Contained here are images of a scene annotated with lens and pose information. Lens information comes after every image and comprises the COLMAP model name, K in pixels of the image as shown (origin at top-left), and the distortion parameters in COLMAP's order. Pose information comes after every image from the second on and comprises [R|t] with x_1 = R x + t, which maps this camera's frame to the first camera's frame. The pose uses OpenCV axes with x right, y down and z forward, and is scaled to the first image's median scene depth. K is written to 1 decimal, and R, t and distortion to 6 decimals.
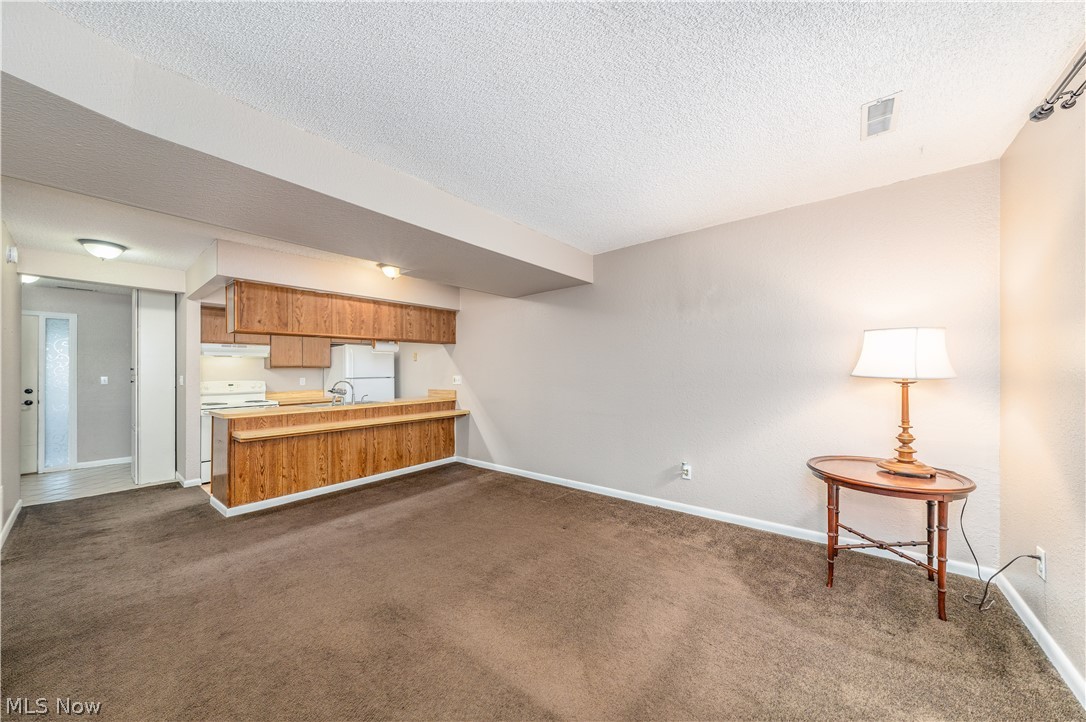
lens RADIAL K [[370.1, 0, 545.9], [0, 370.1, 370.2], [0, 0, 1]] dist [-0.004147, -0.000041]
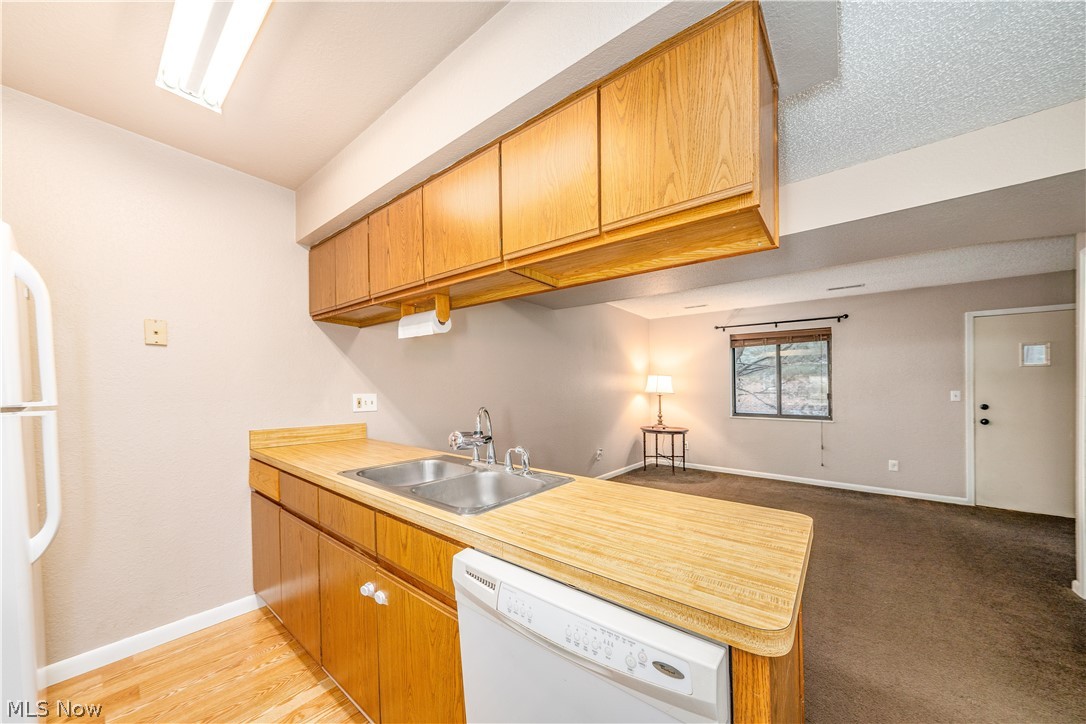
lens RADIAL K [[377.9, 0, 539.0], [0, 377.9, 383.0], [0, 0, 1]] dist [-0.000480, -0.000104]
pose [[0.003401, 0.024253, 0.999700, -1.016721], [-0.015963, 0.999580, -0.024196, 0.012841], [-0.999867, -0.015876, 0.003787, 1.047710]]
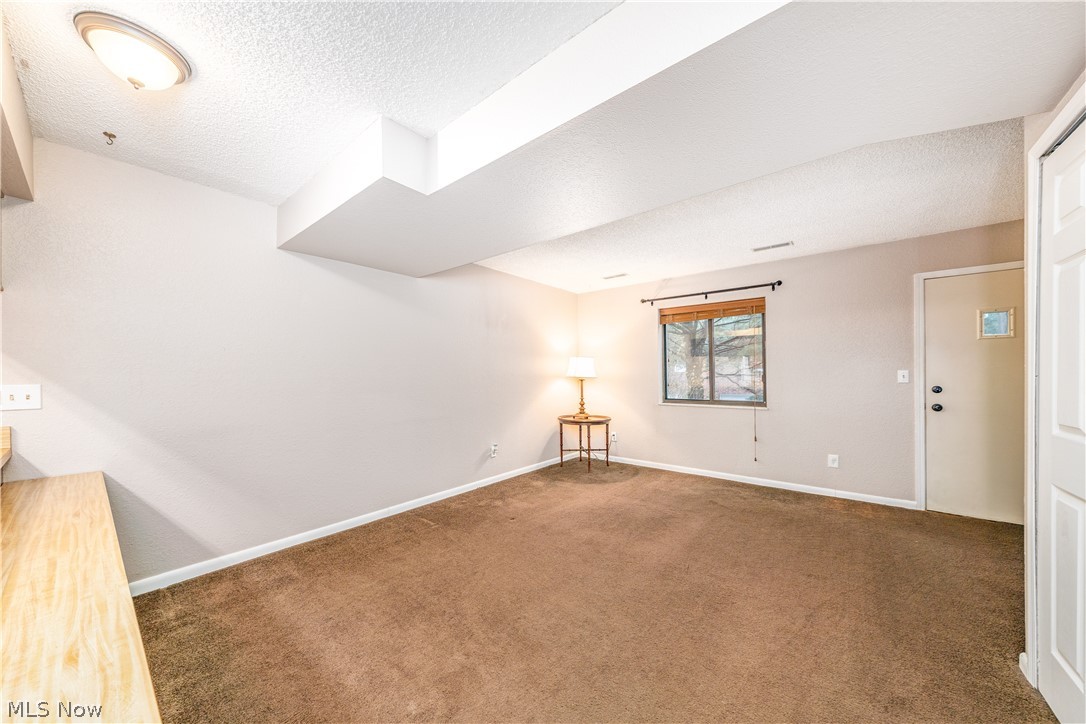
lens RADIAL K [[370.1, 0, 545.9], [0, 370.1, 371.2], [0, 0, 1]] dist [-0.004147, -0.000041]
pose [[0.002772, 0.016085, 0.999867, -0.789661], [-0.002942, 0.999866, -0.016077, 0.008751], [-0.999992, -0.002897, 0.002819, 0.680223]]
